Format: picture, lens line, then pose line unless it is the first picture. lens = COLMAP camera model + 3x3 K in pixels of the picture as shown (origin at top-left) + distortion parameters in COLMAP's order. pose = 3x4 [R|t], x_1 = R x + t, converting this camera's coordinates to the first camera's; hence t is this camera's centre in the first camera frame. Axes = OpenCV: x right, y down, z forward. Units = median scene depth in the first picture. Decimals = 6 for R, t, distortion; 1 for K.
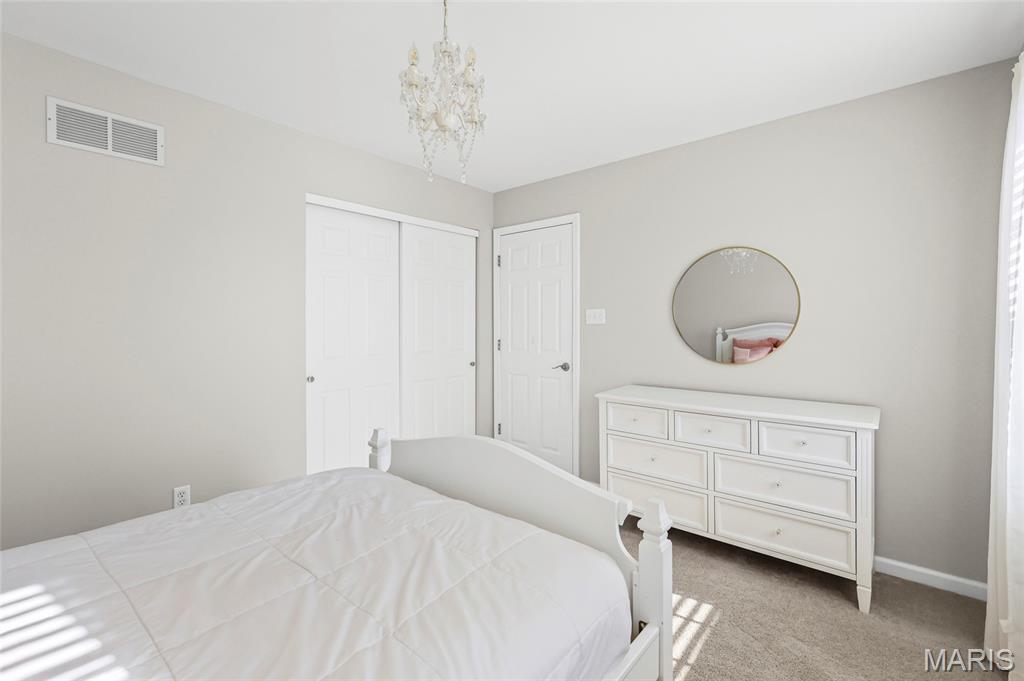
lens RADIAL K [[444.7, 0, 509.3], [0, 444.7, 339.4], [0, 0, 1]] dist [0.001878, 0.000214]
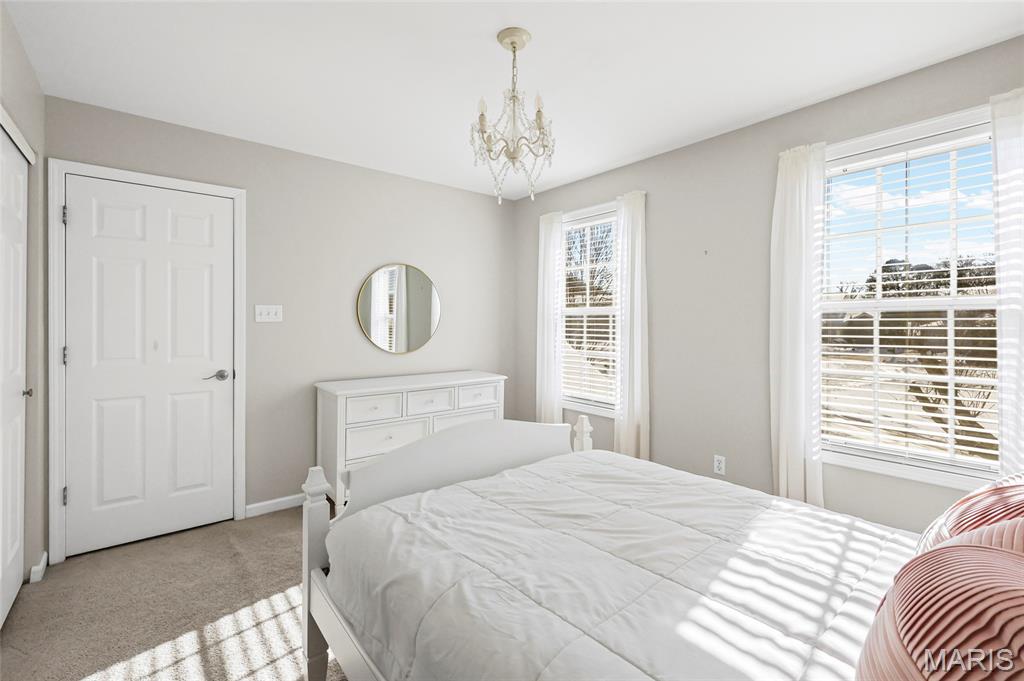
lens RADIAL K [[450.2, 0, 517.0], [0, 450.2, 328.0], [0, 0, 1]] dist [-0.000360, -0.000280]
pose [[0.162434, -0.008901, 0.986679, -0.609244], [0.025685, 0.999659, 0.004790, -0.013534], [-0.986385, 0.024565, 0.162607, 0.357685]]
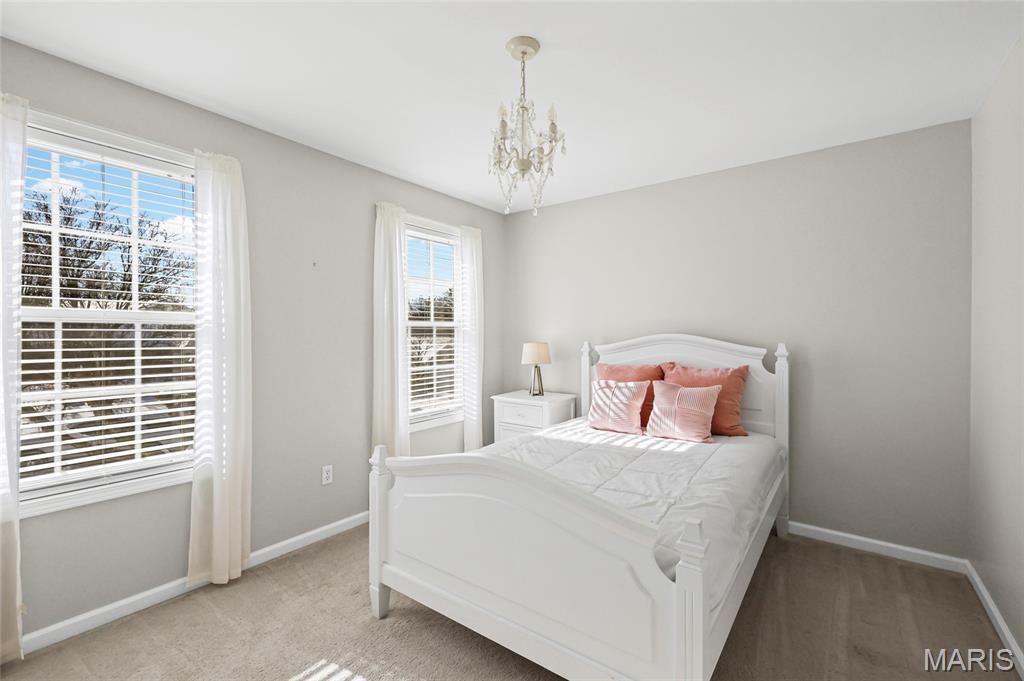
lens RADIAL K [[449.9, 0, 508.6], [0, 449.9, 339.0], [0, 0, 1]] dist [0.027812, 0.000101]
pose [[-0.996548, -0.003361, -0.082956, 0.005763], [-0.005964, 0.999497, 0.031154, -0.031327], [0.082809, 0.031541, -0.996066, 1.004903]]
